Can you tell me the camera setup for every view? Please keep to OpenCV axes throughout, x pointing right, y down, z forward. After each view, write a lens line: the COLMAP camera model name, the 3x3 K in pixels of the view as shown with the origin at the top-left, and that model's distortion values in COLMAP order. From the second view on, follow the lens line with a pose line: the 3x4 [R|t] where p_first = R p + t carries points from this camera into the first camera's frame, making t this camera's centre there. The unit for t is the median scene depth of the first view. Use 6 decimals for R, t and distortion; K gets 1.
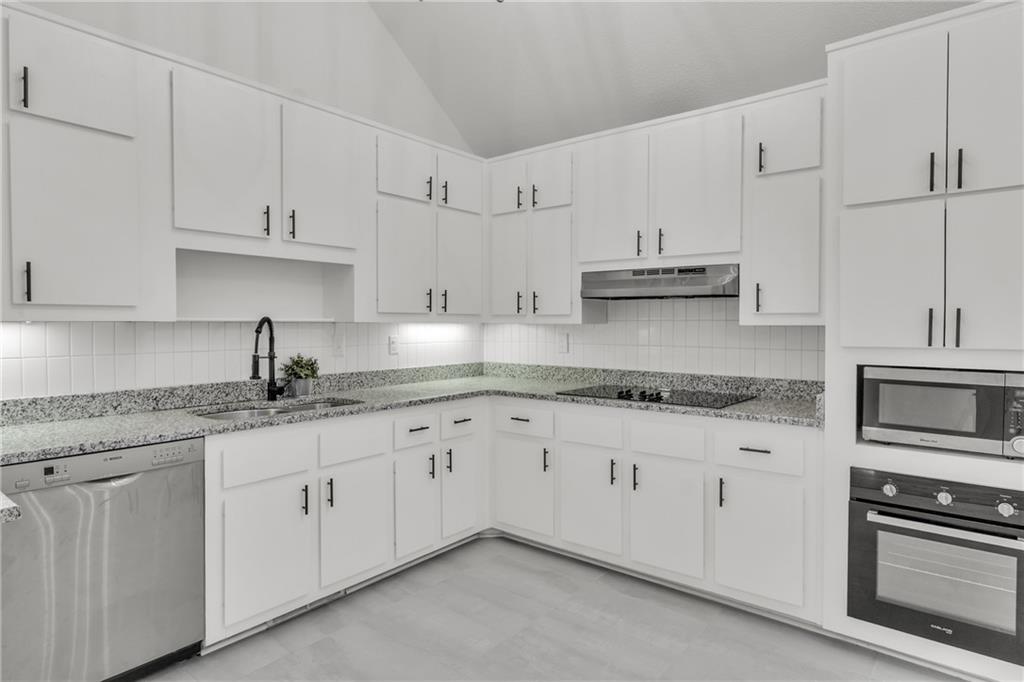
lens RADIAL K [[579.1, 0, 521.7], [0, 579.1, 334.5], [0, 0, 1]] dist [0.002500, -0.000555]
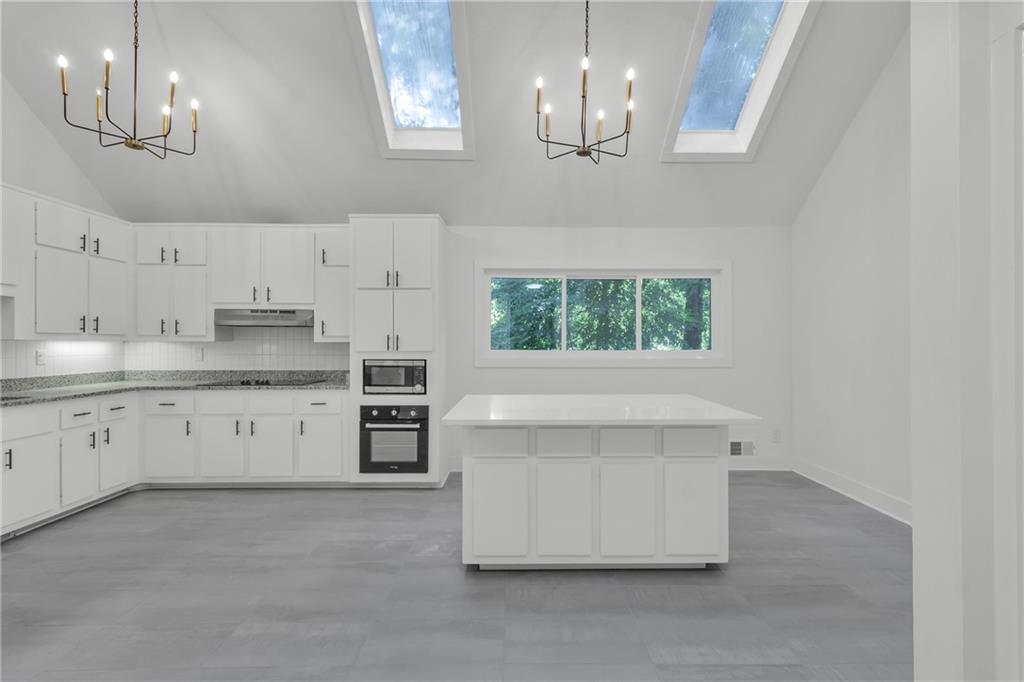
lens RADIAL K [[484.3, 0, 520.2], [0, 484.3, 344.2], [0, 0, 1]] dist [0.010658, -0.001566]
pose [[0.774256, -0.000690, 0.632872, -0.098528], [0.011723, 0.999843, -0.013251, 0.017826], [-0.632764, 0.017678, 0.774143, -0.605085]]
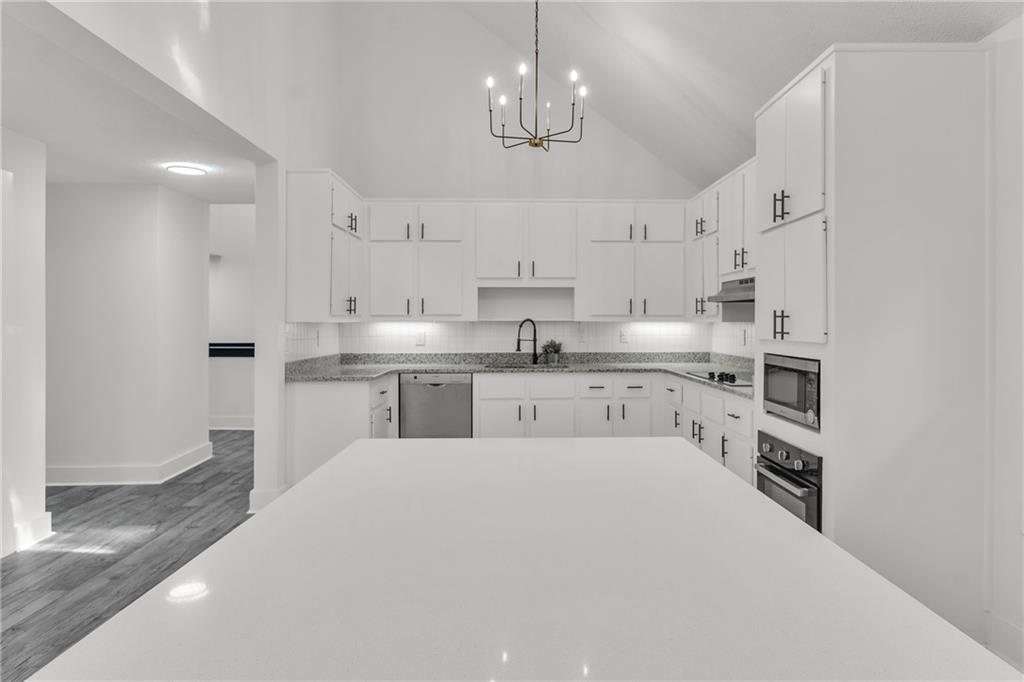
lens RADIAL K [[579.1, 0, 511.3], [0, 579.1, 329.8], [0, 0, 1]] dist [0.002500, -0.000555]
pose [[0.627163, 0.008800, -0.778839, 0.897984], [-0.012849, 0.999917, 0.000951, 0.004069], [0.778782, 0.009411, 0.627224, -0.195028]]
